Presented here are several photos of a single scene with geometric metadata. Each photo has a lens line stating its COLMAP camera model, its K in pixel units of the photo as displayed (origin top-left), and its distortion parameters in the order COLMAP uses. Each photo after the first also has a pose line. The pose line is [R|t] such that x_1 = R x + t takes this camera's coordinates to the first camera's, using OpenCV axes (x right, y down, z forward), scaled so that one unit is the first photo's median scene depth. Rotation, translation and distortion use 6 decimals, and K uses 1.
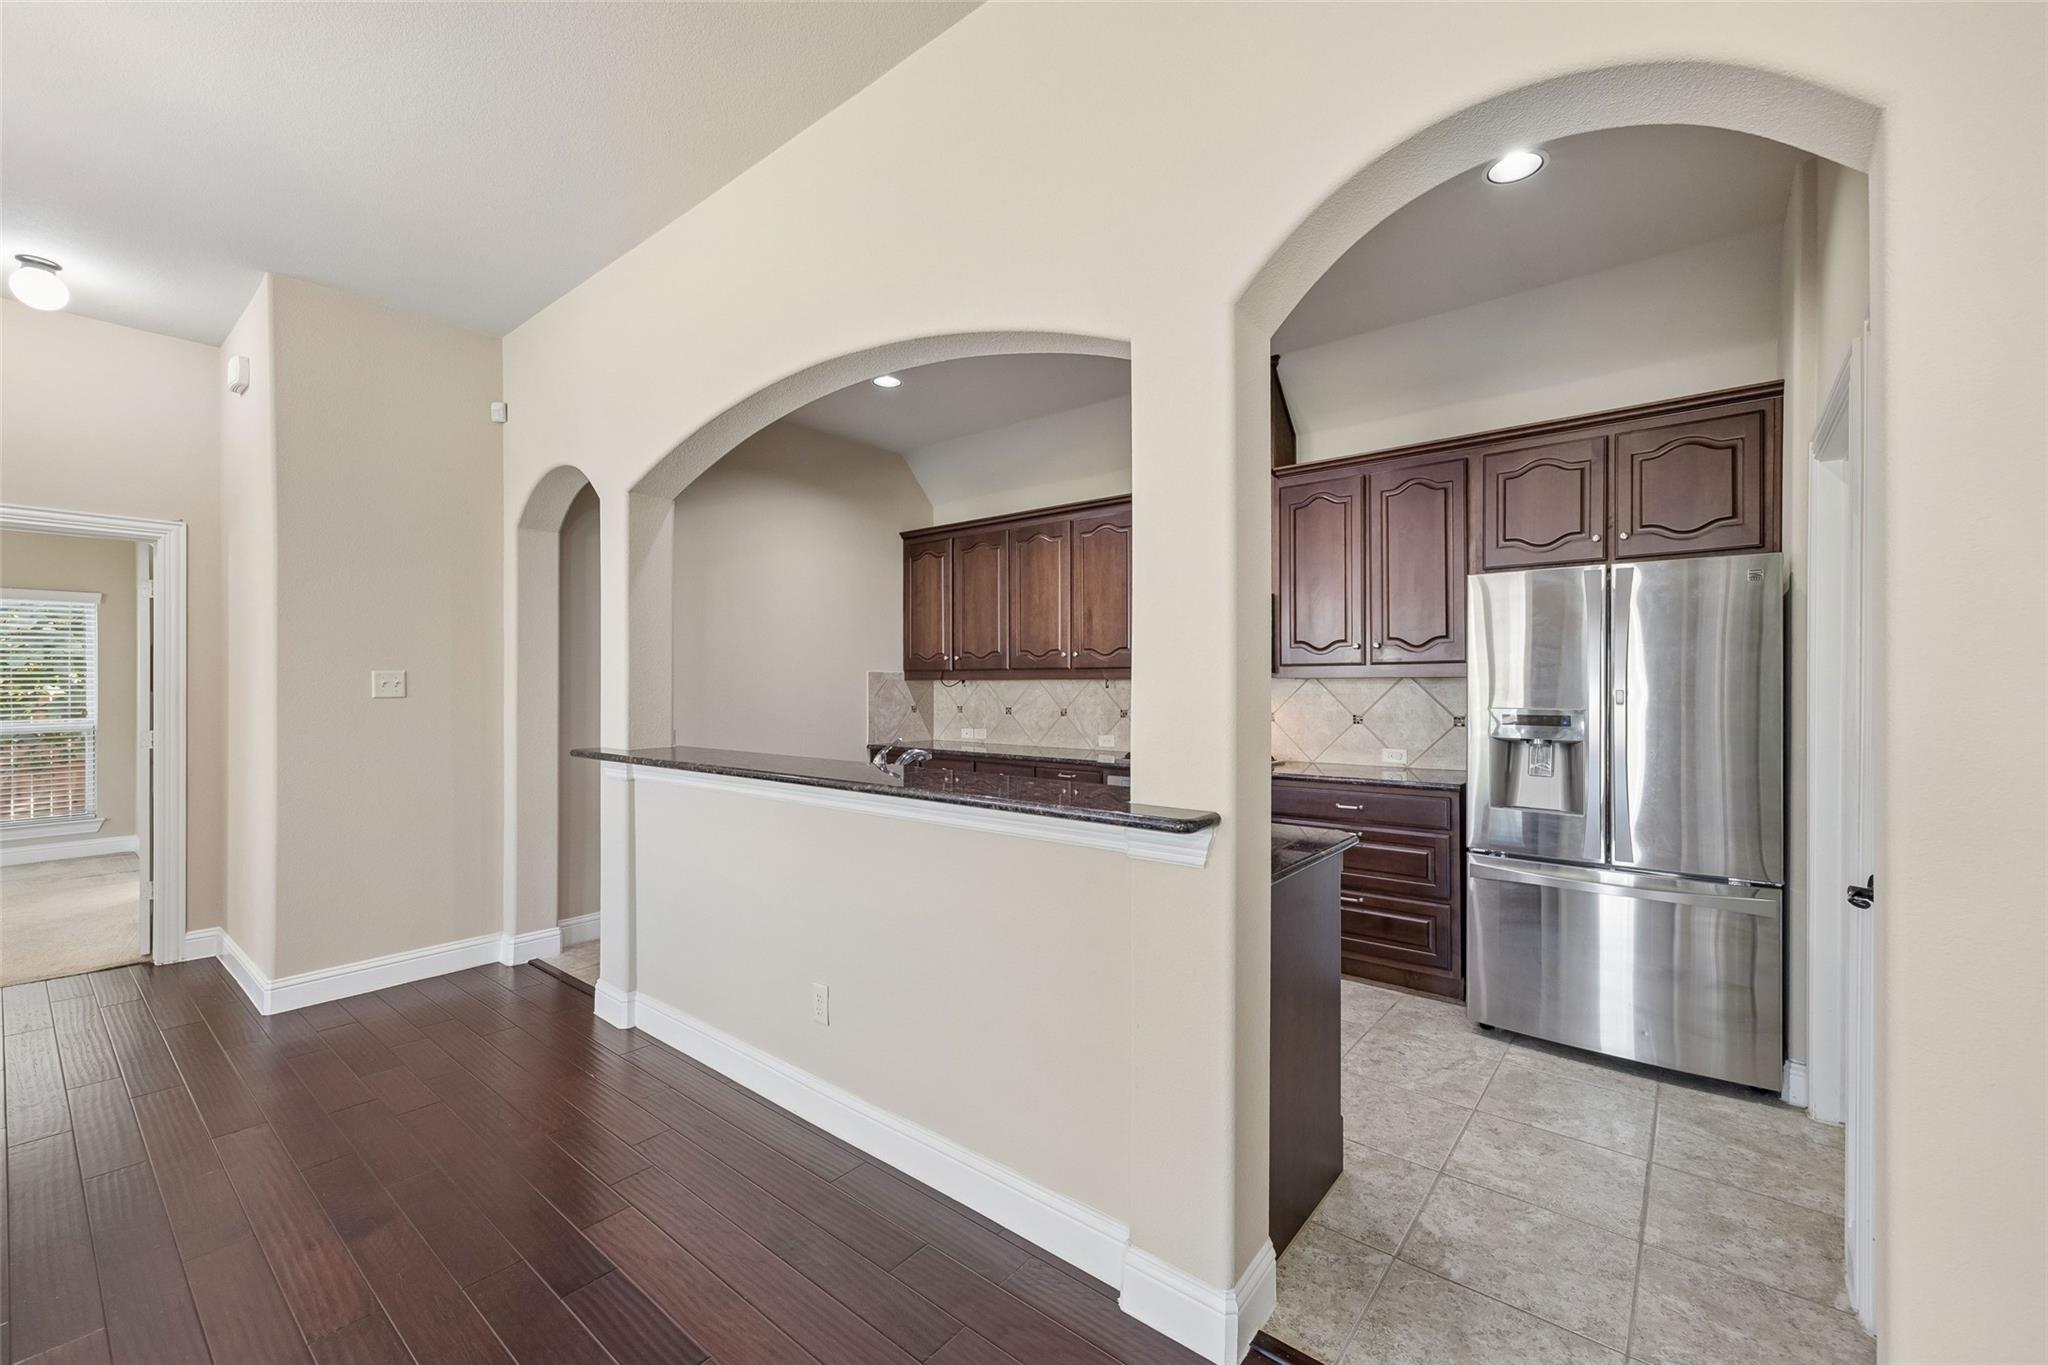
lens RADIAL K [[828.0, 0, 1015.1], [0, 828.0, 684.5], [0, 0, 1]] dist [0.005306, 0.000295]
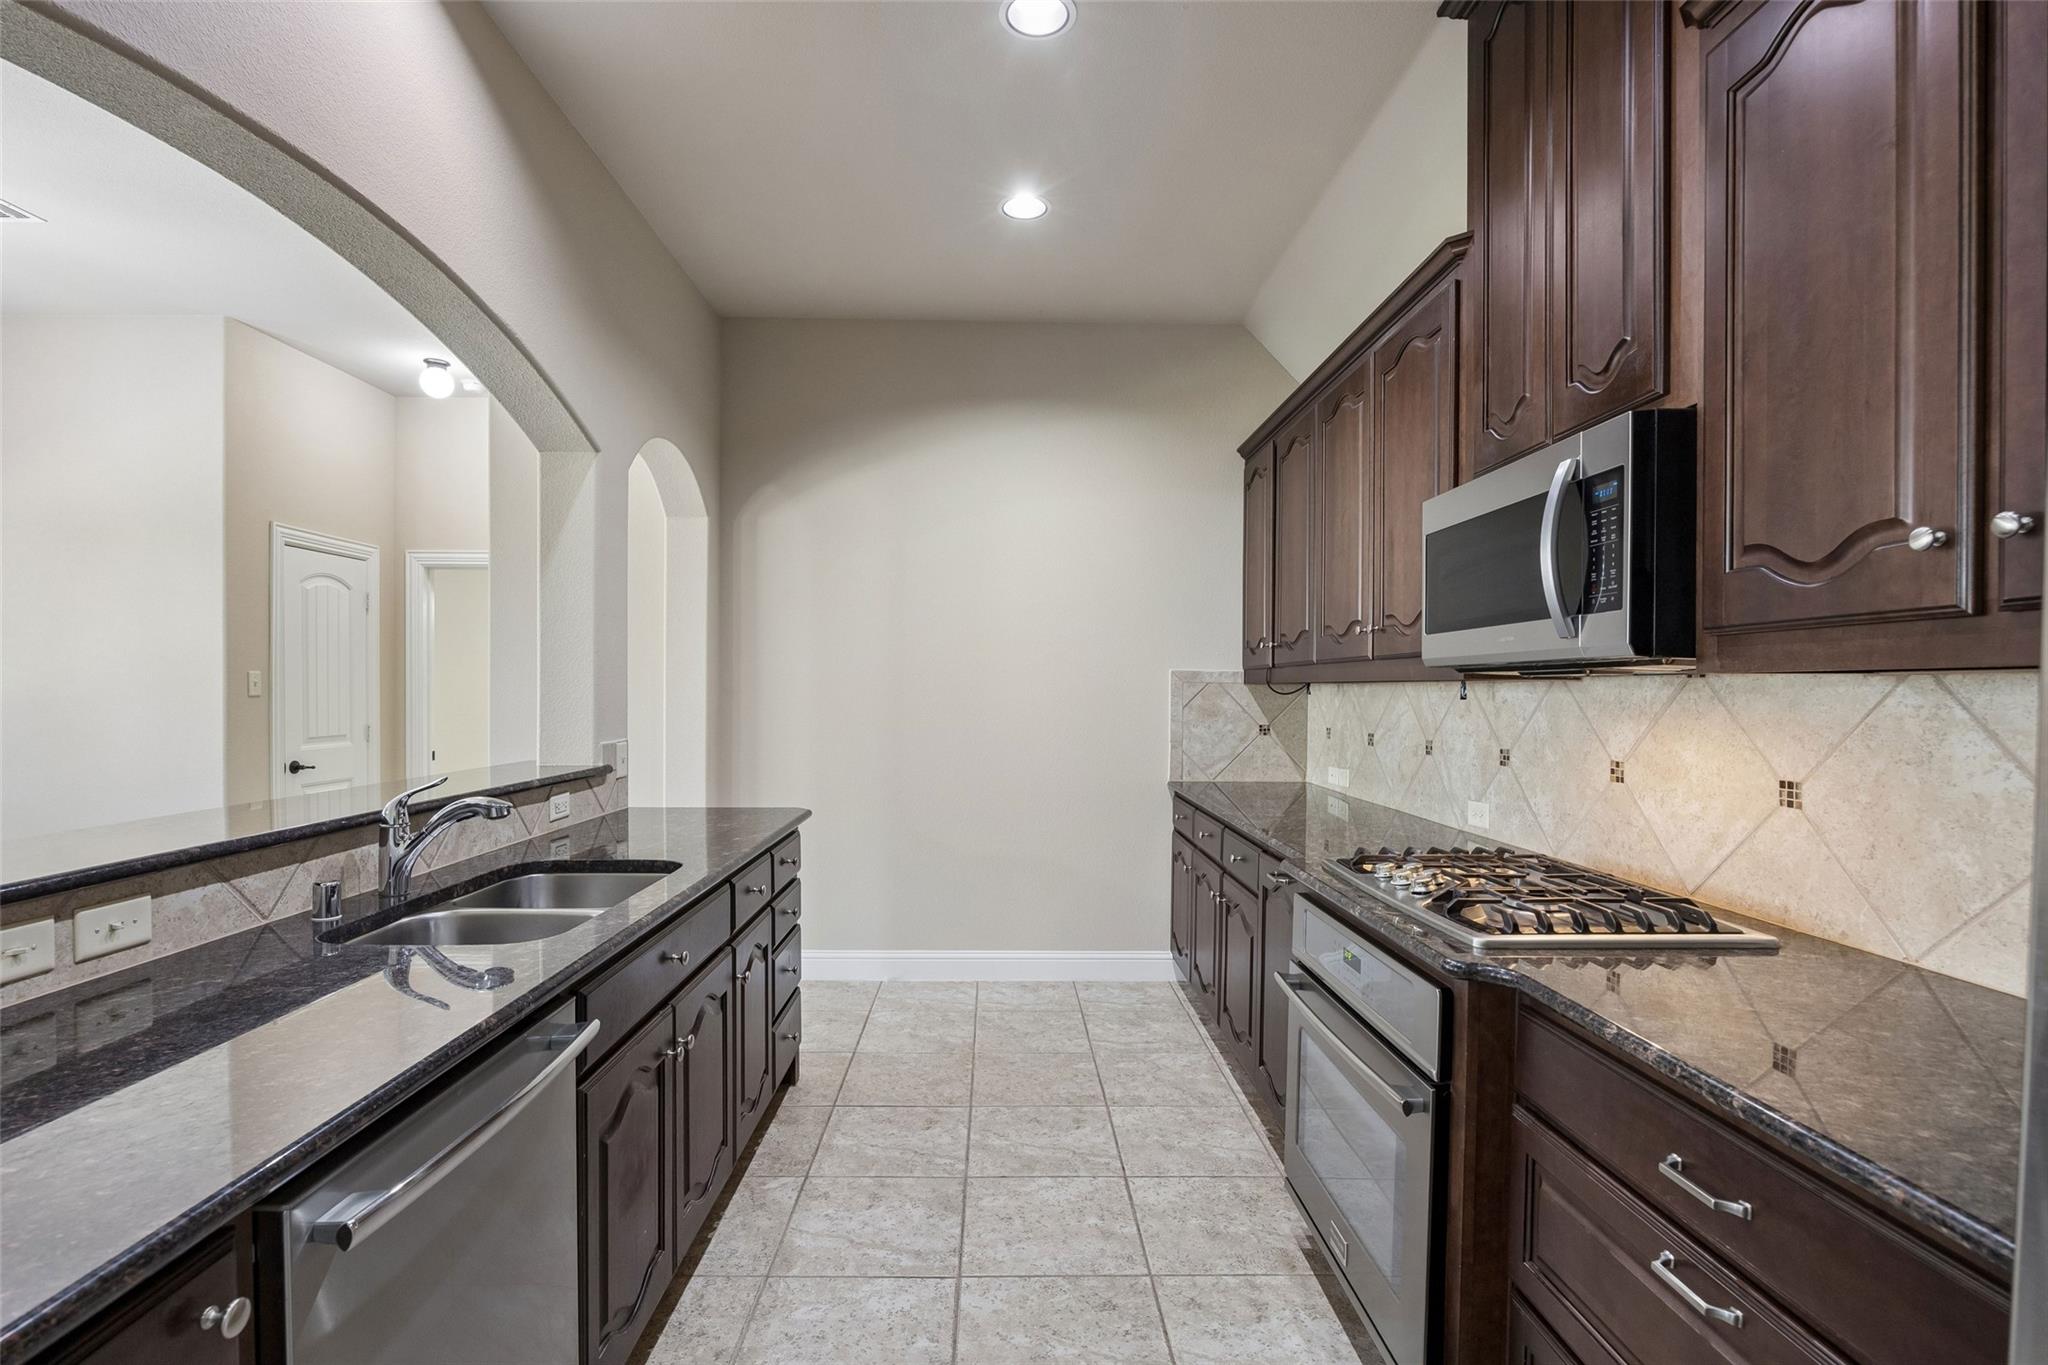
lens RADIAL K [[934.5, 0, 1021.9], [0, 934.5, 701.4], [0, 0, 1]] dist [-0.014729, -0.000354]
pose [[0.653769, 0.014726, -0.756551, 0.445964], [-0.006885, 0.999885, 0.013513, -0.000038], [0.756663, -0.003625, 0.653795, 0.625065]]
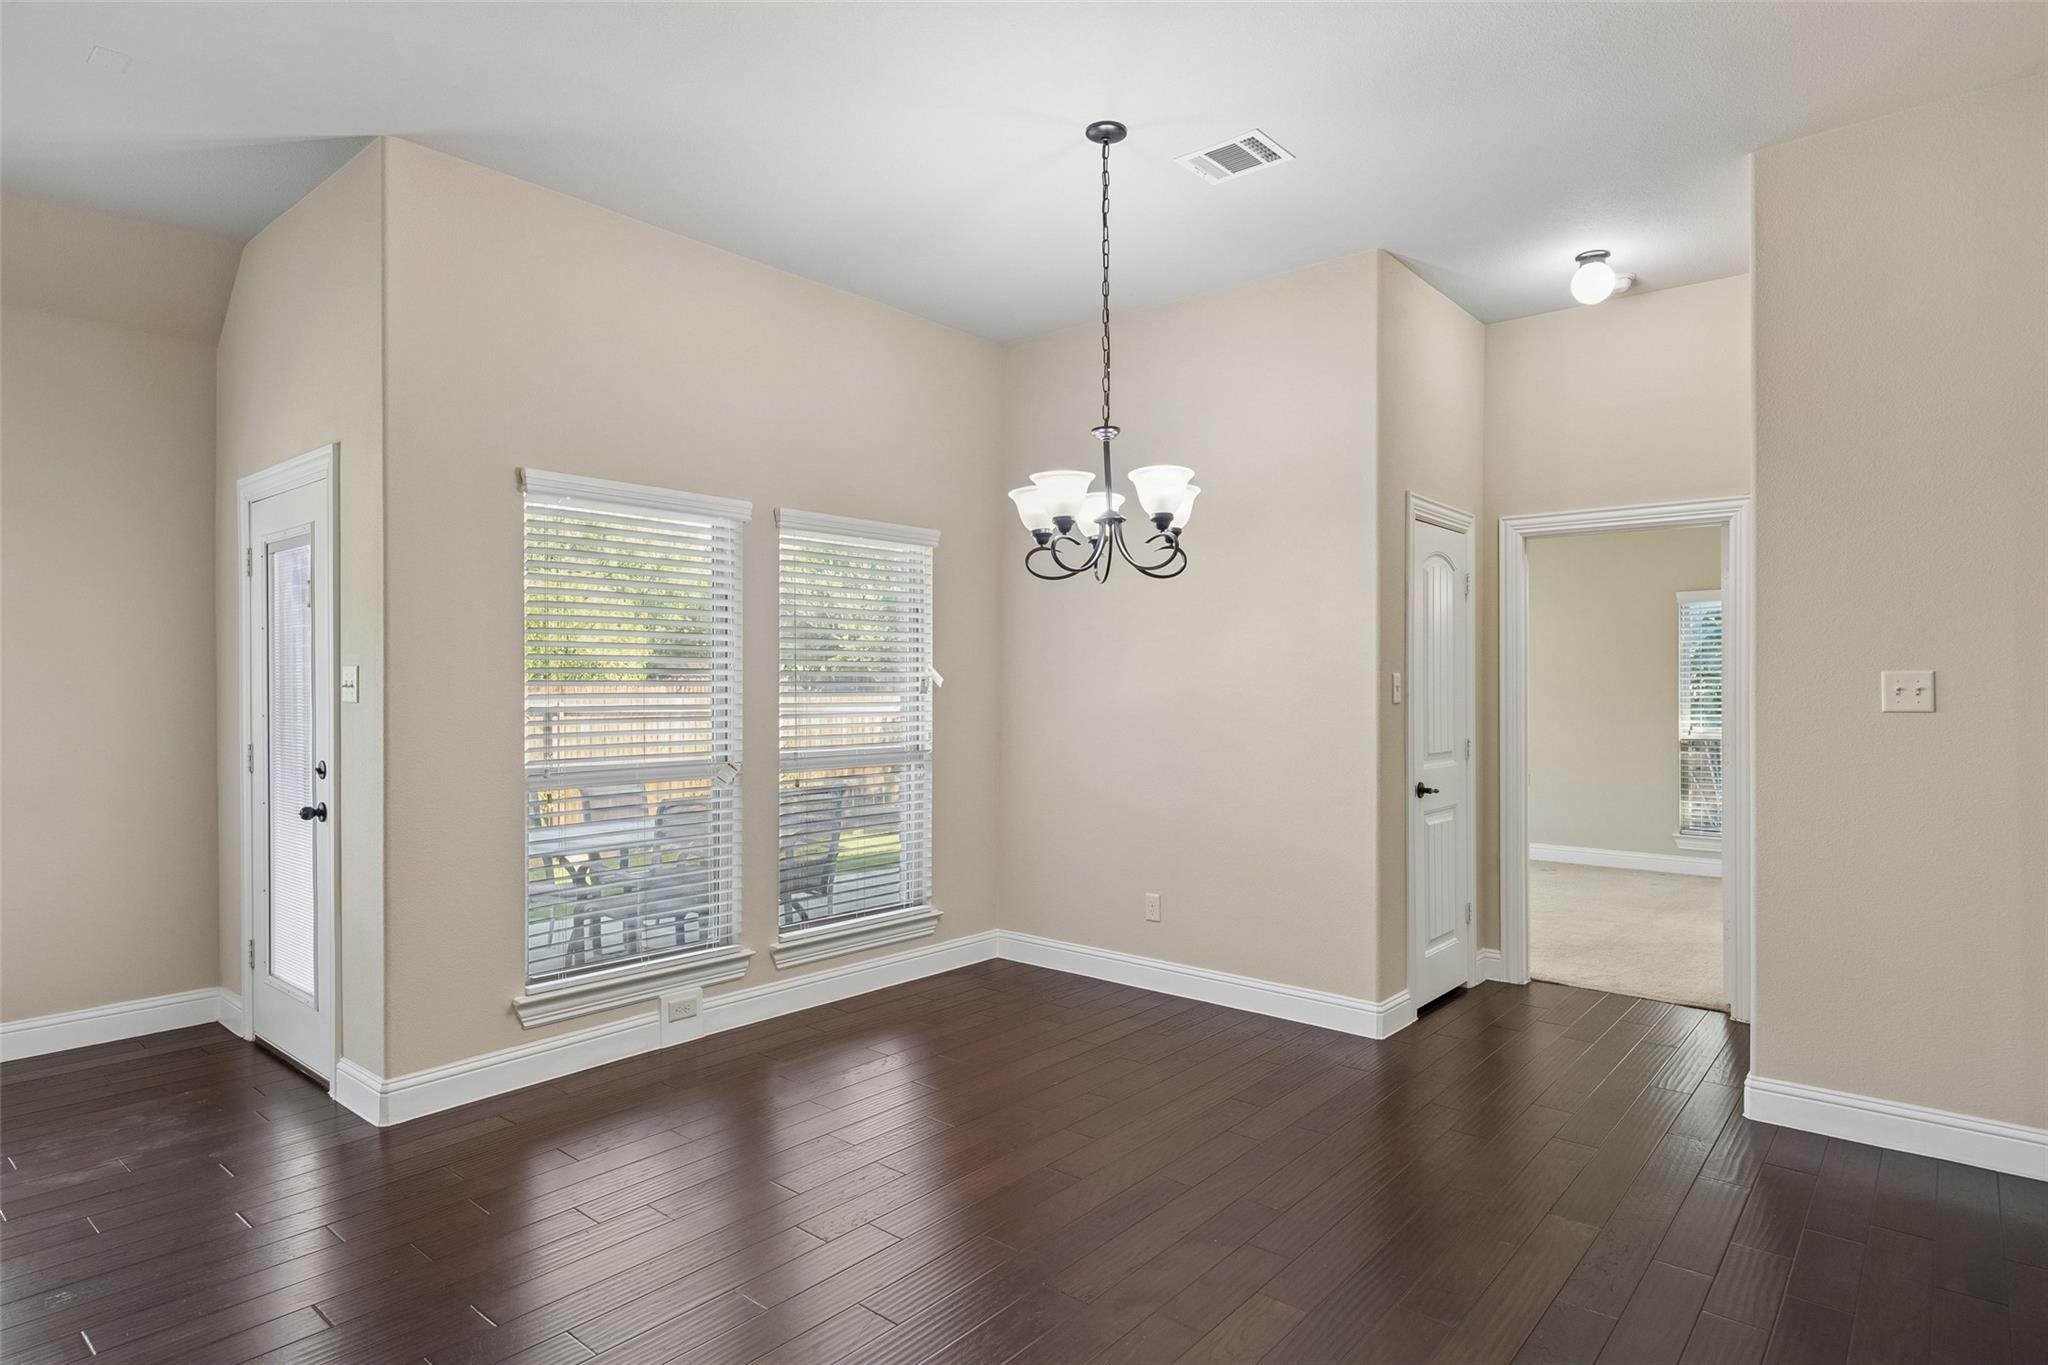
lens RADIAL K [[1113.2, 0, 1017.4], [0, 1113.2, 684.6], [0, 0, 1]] dist [-0.001712, 0.000189]
pose [[-0.019857, 0.000143, -0.999803, 0.118373], [-0.005236, 0.999986, 0.000247, -0.001934], [0.999789, 0.005240, -0.019856, 0.301419]]
